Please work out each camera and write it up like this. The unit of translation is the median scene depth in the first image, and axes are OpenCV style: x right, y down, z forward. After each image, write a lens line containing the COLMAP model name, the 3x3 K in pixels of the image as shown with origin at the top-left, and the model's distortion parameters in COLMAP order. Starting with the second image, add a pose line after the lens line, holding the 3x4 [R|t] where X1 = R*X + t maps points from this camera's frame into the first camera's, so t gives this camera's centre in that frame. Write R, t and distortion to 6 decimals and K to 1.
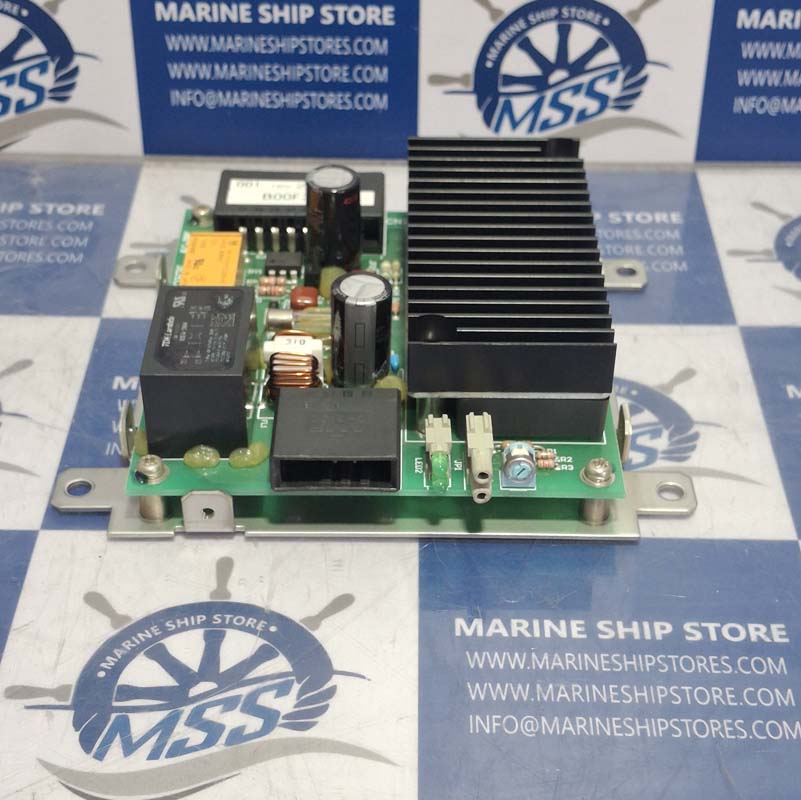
lens RADIAL K [[1622.3, 0, 398.6], [0, 1622.3, 408.2], [0, 0, 1]] dist [0.133699, 0.000000]
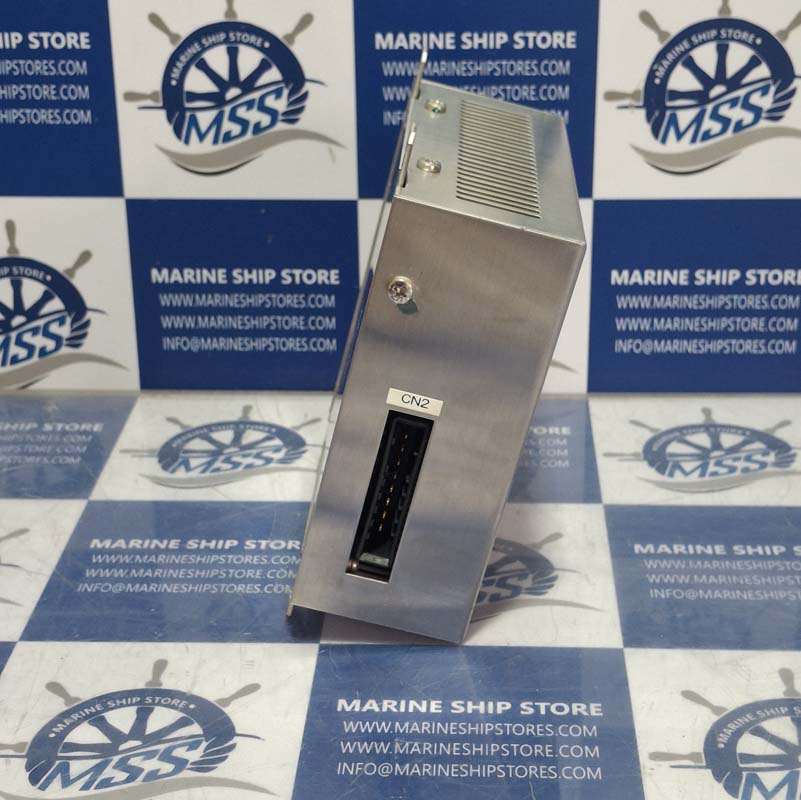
lens RADIAL K [[1622.3, 0, 407.3], [0, 1622.3, 398.5], [0, 0, 1]] dist [0.133699, 0.000000]
pose [[0.998979, -0.006527, -0.044712, 0.117509], [-0.003908, 0.973325, -0.229396, 0.155132], [0.045016, 0.229337, 0.972306, -0.217685]]
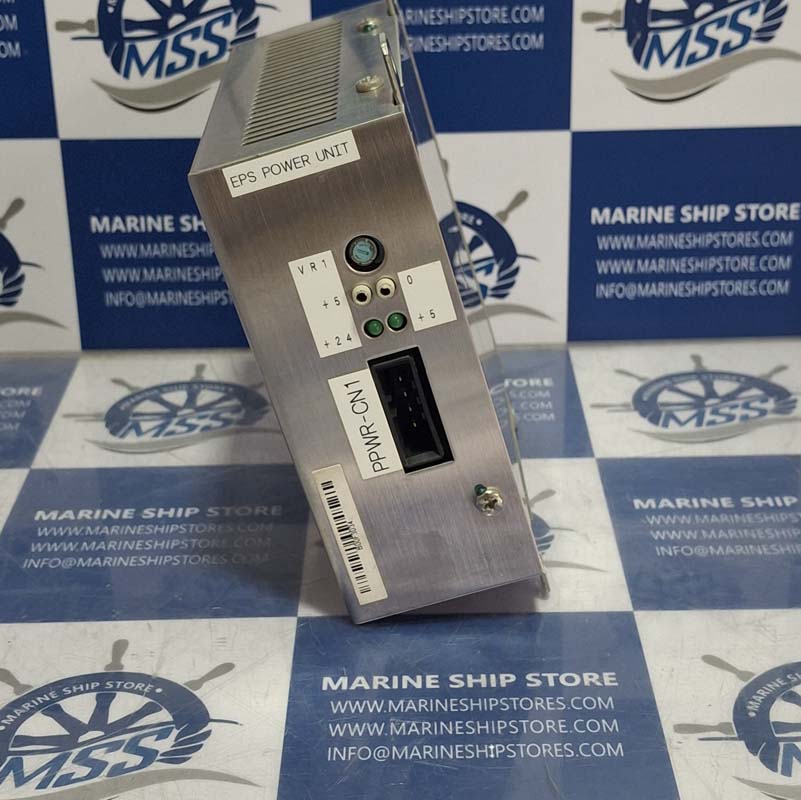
lens RADIAL K [[1622.3, 0, 404.4], [0, 1622.3, 398.3], [0, 0, 1]] dist [0.133699, 0.000000]
pose [[0.999526, -0.030775, -0.001217, 0.079389], [0.029763, 0.975307, -0.218838, 0.153256], [0.007922, 0.218698, 0.975760, -0.110329]]
